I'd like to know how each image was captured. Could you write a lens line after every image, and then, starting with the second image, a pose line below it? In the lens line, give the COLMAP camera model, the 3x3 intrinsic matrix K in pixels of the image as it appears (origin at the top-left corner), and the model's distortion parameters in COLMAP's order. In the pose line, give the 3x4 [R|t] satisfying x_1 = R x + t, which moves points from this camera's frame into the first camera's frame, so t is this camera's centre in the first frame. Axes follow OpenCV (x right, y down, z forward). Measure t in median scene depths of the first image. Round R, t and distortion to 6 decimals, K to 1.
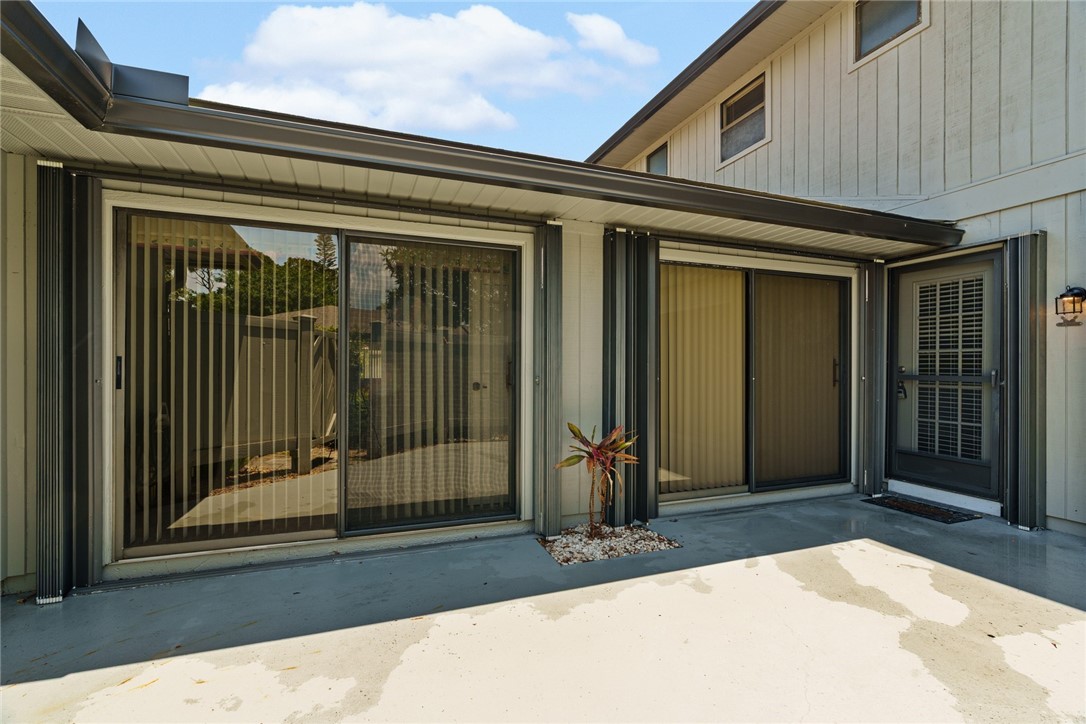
lens RADIAL K [[495.8, 0, 548.4], [0, 495.8, 363.2], [0, 0, 1]] dist [-0.009378, 0.003935]
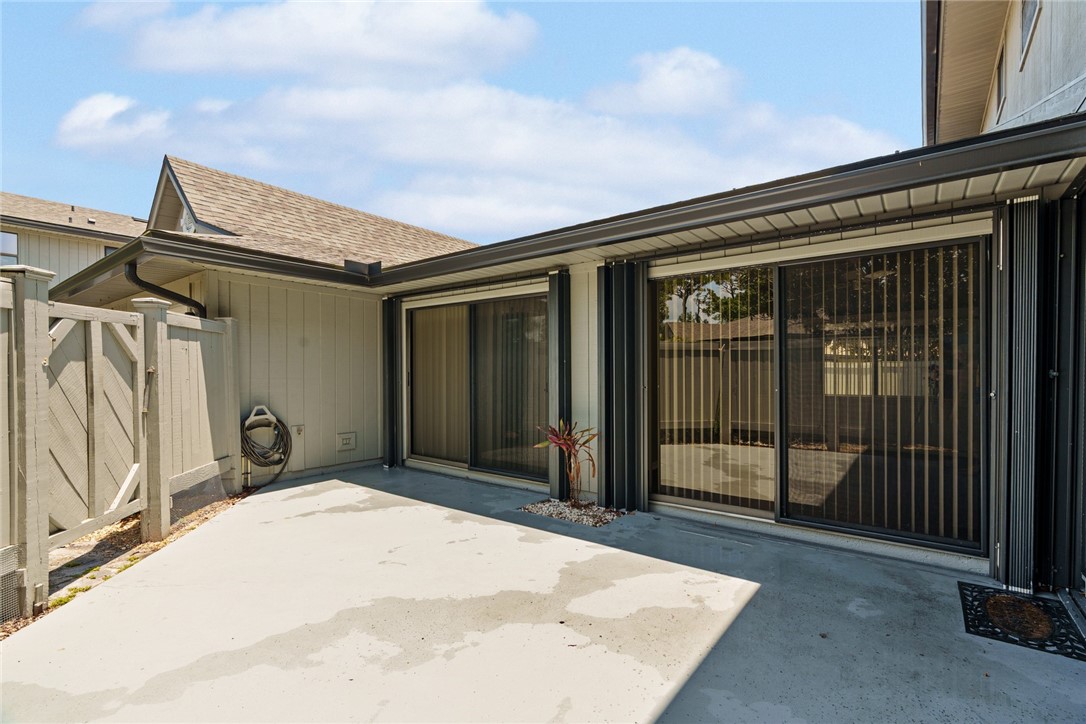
lens RADIAL K [[495.8, 0, 533.9], [0, 495.8, 379.3], [0, 0, 1]] dist [-0.009378, 0.003935]
pose [[0.514438, 0.010108, -0.857468, 1.248832], [0.017269, 0.999606, 0.022144, -0.020897], [0.857353, -0.026199, 0.514061, 0.256894]]
